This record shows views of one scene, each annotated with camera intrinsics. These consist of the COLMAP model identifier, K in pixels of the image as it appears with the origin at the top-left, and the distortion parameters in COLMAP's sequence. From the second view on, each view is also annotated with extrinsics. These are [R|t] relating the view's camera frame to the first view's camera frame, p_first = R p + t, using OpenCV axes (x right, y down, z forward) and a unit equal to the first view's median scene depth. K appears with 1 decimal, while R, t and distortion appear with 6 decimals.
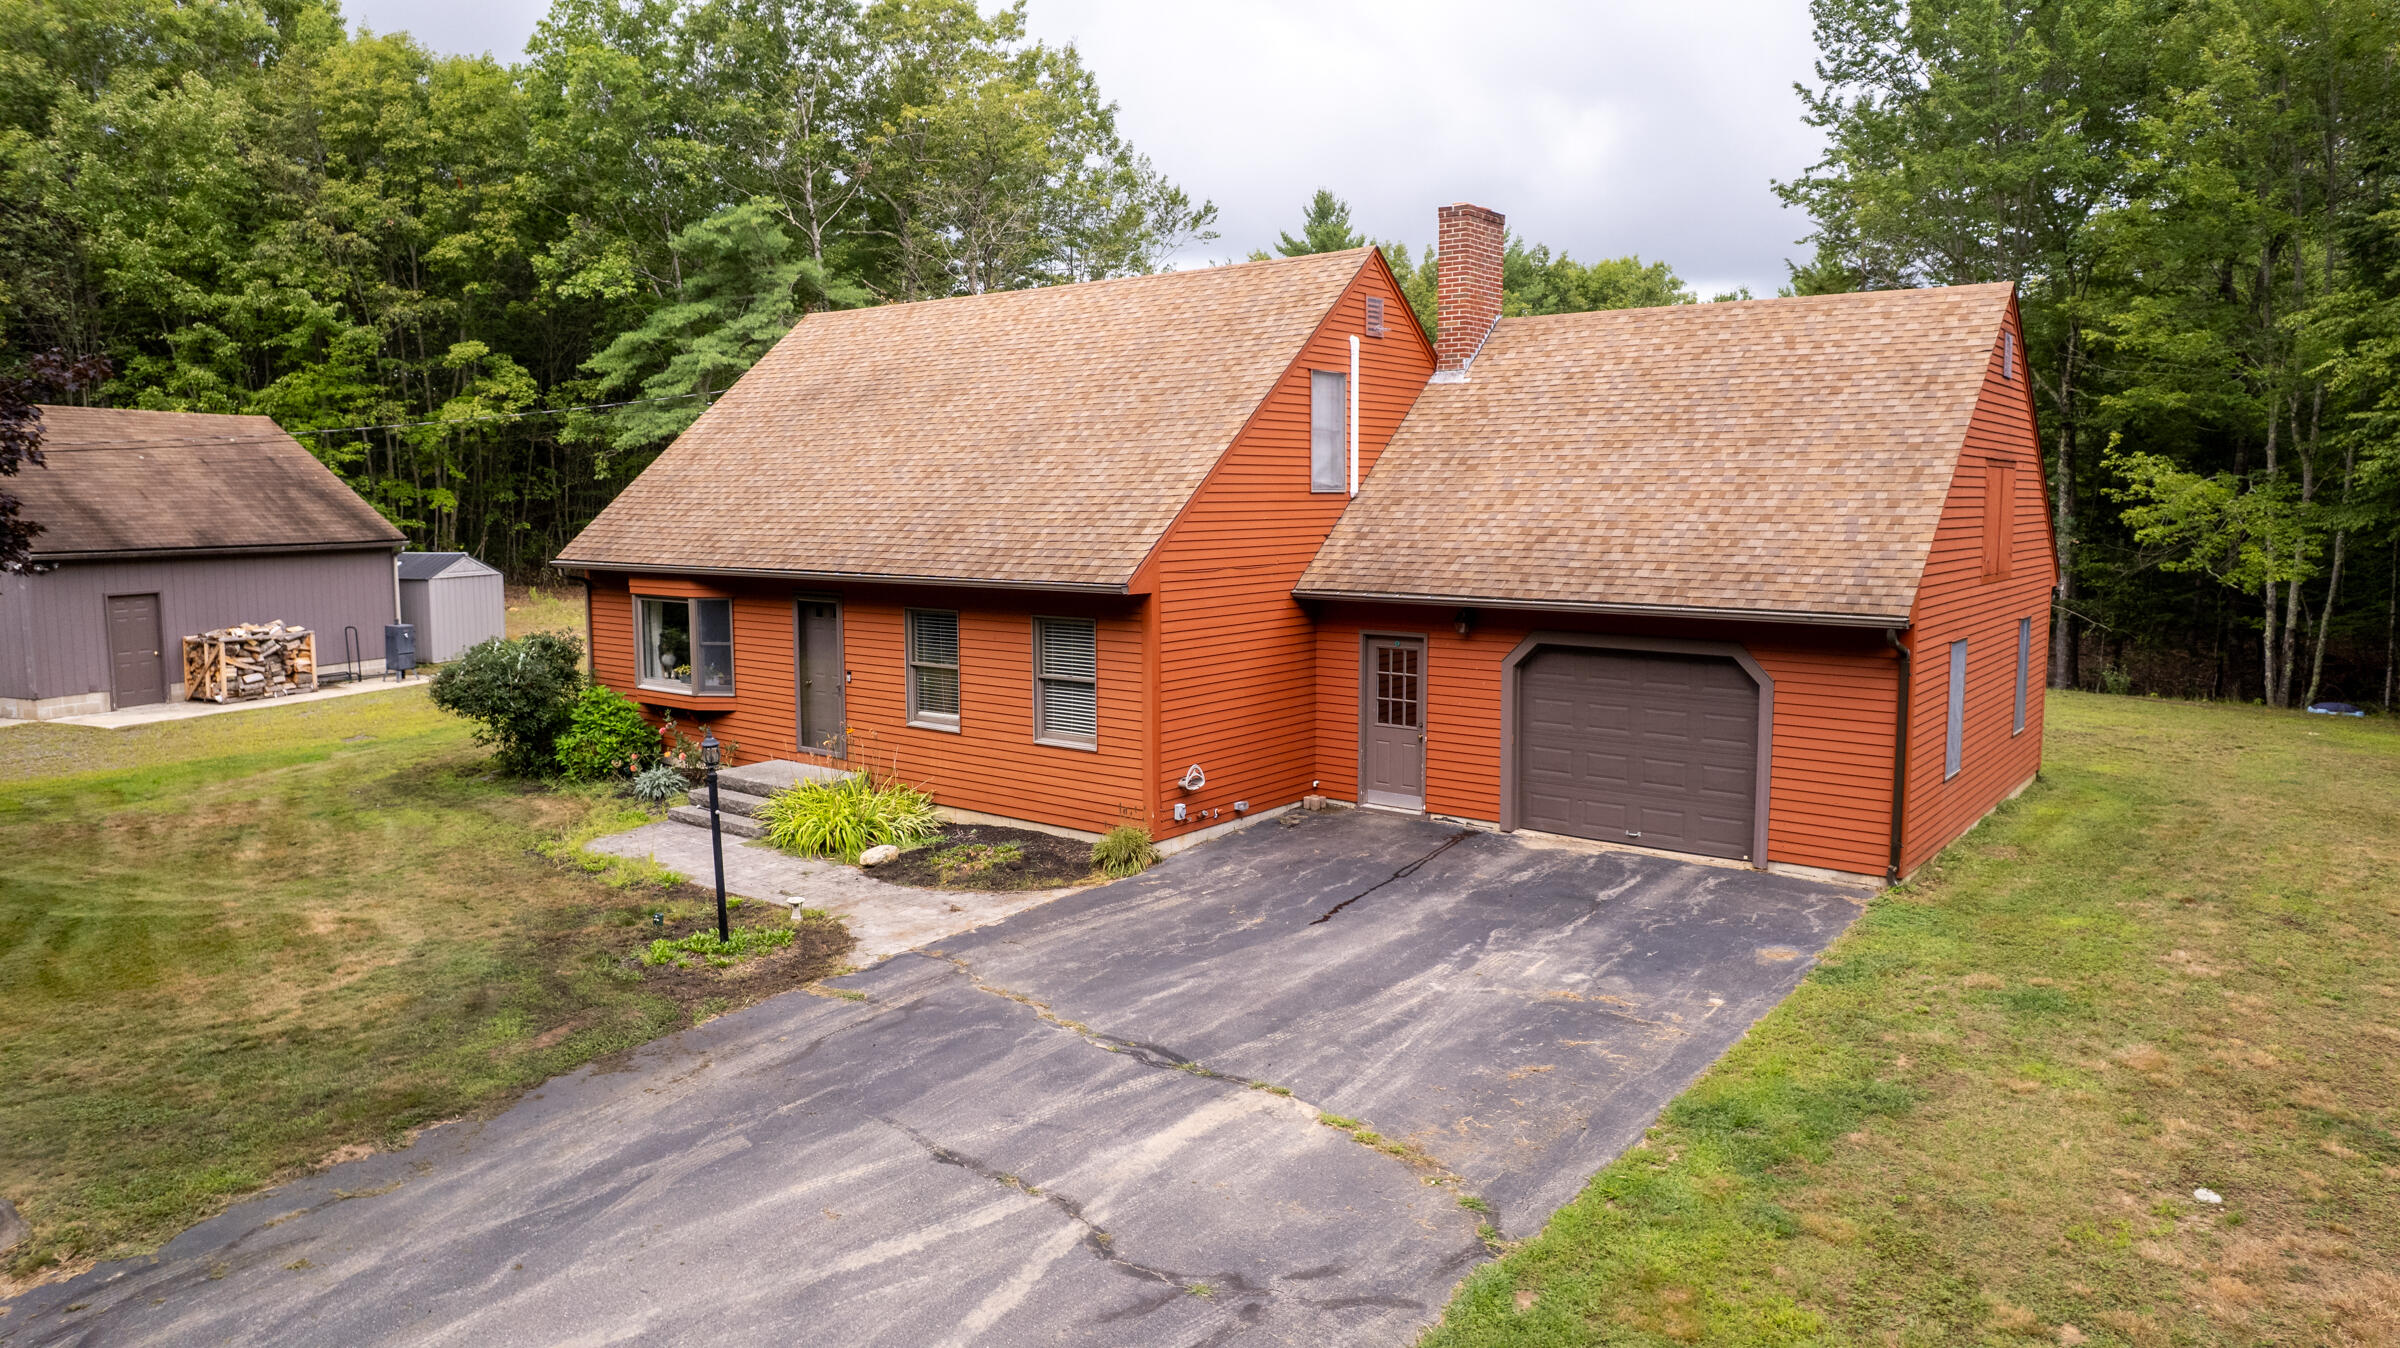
lens RADIAL K [[1524.3, 0, 1189.3], [0, 1524.3, 660.3], [0, 0, 1]] dist [-0.063750, 0.037590]
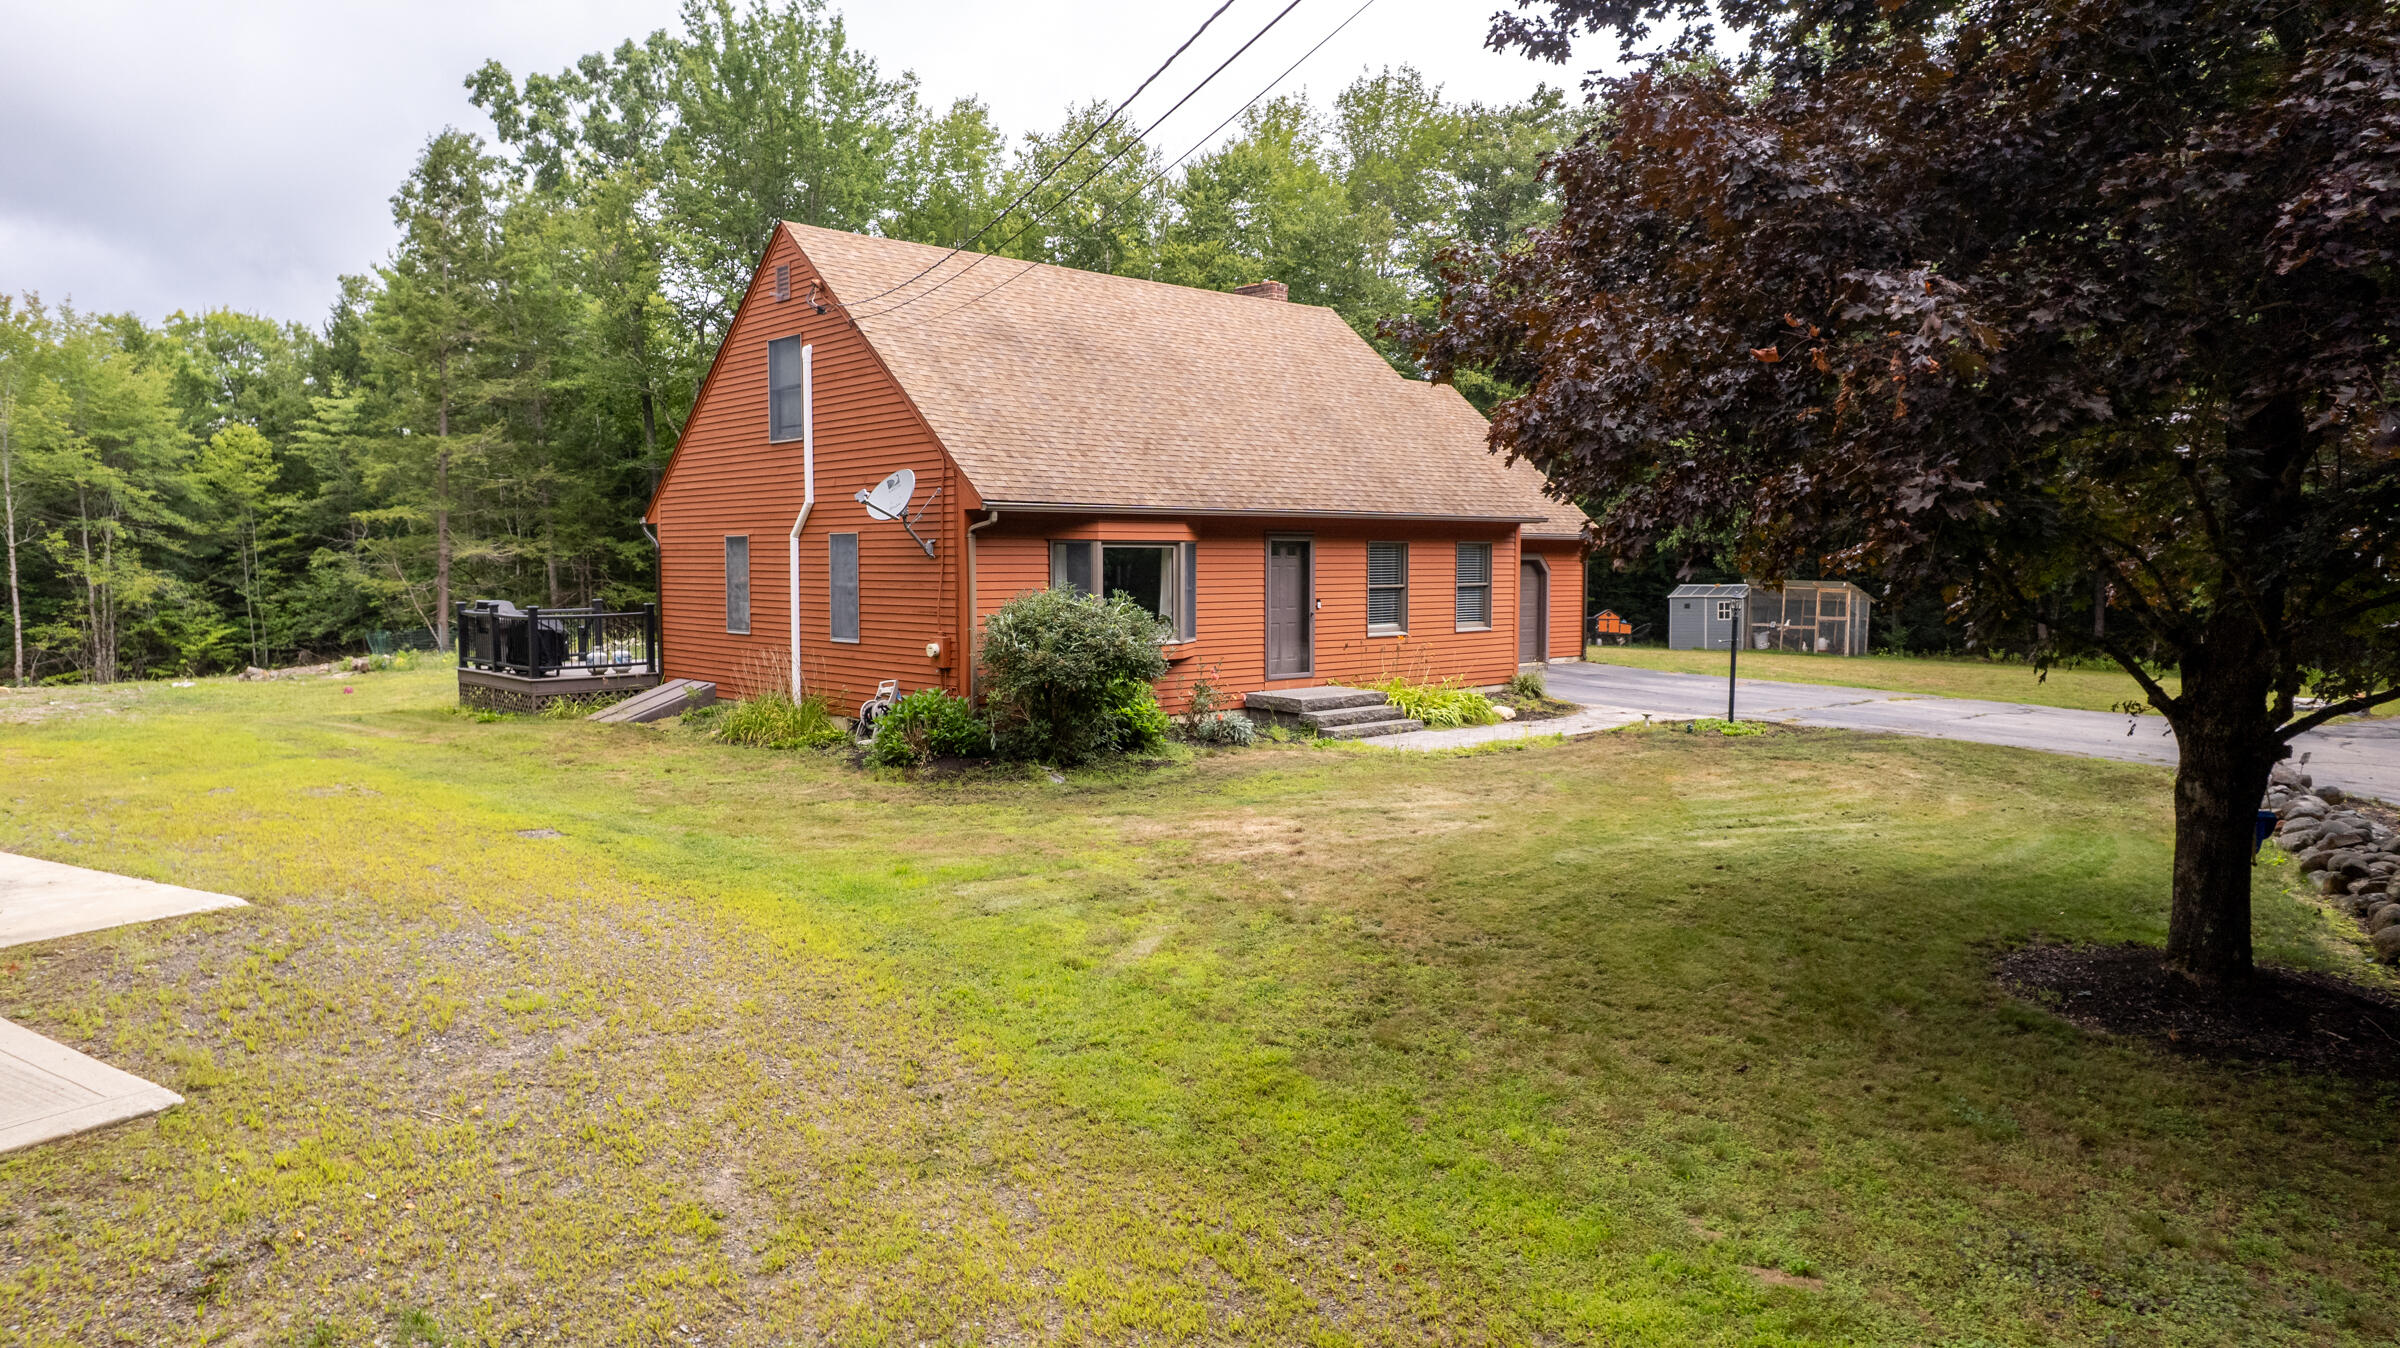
lens RADIAL K [[1524.3, 0, 1200.6], [0, 1524.3, 674.2], [0, 0, 1]] dist [-0.063750, 0.037590]
pose [[0.198940, -0.067785, 0.977665, -0.695900], [0.105554, 0.993284, 0.047389, 0.000402], [-0.974311, 0.093769, 0.204758, 0.429191]]
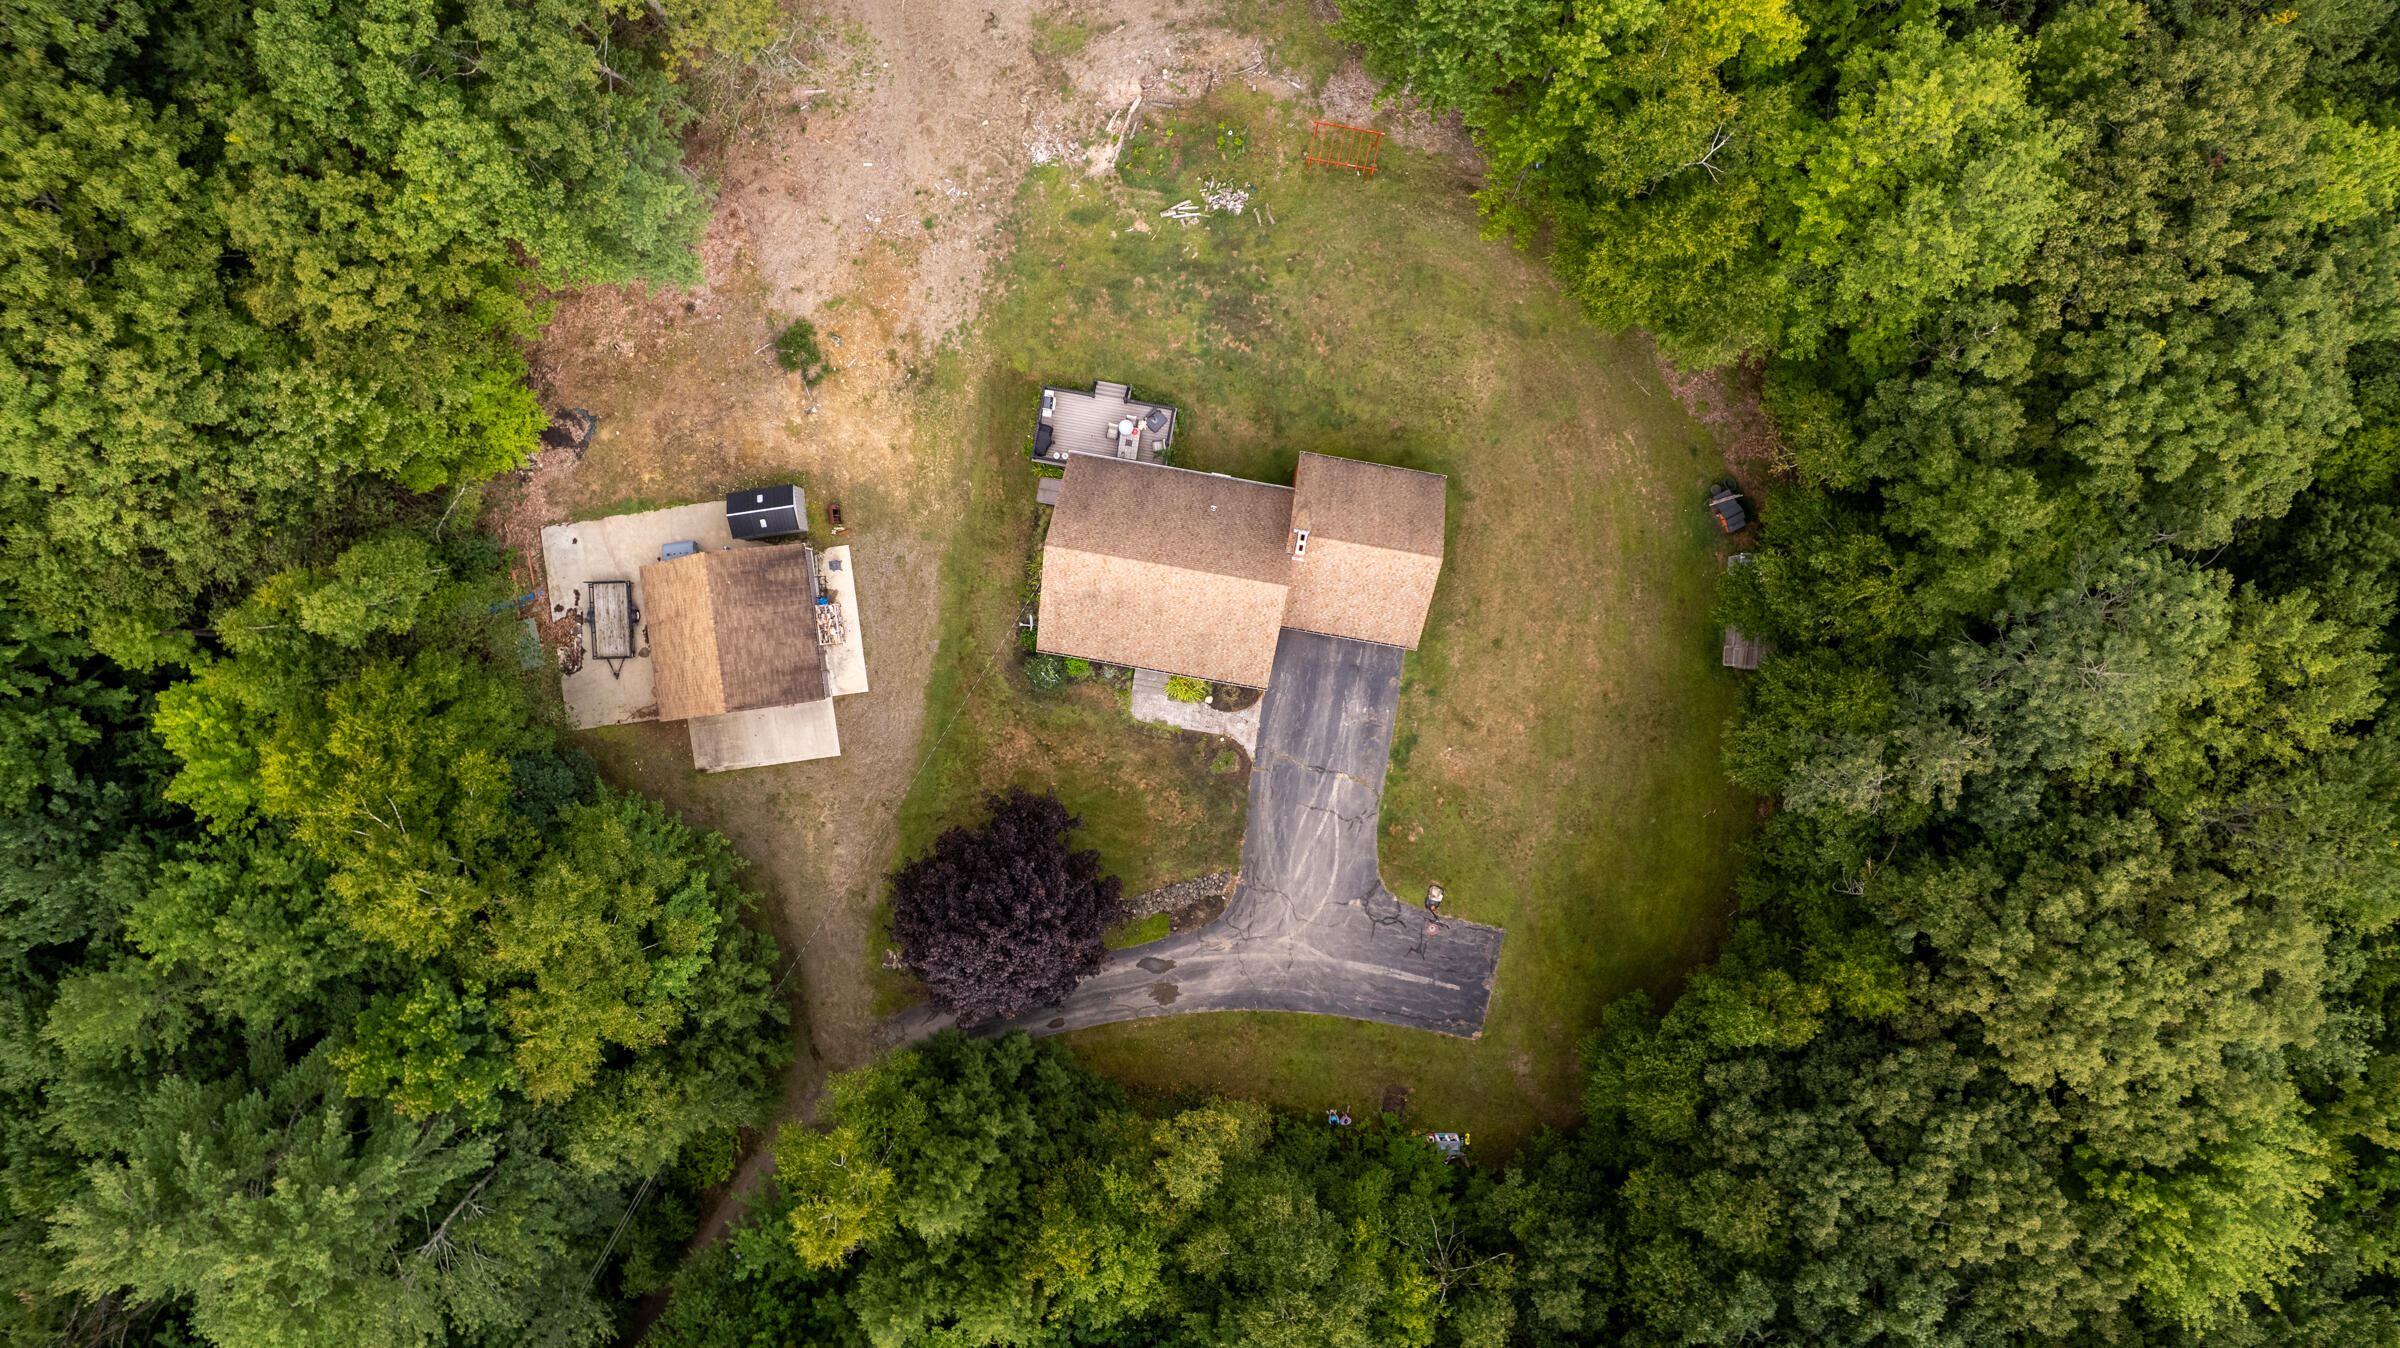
lens RADIAL K [[1524.3, 0, 1203.9], [0, 1524.3, 668.8], [0, 0, 1]] dist [-0.063750, 0.037590]
pose [[0.875063, -0.484007, -0.001485, -0.073431], [0.044010, 0.076512, 0.996097, -1.963739], [-0.482005, -0.871713, 0.088254, 0.302247]]
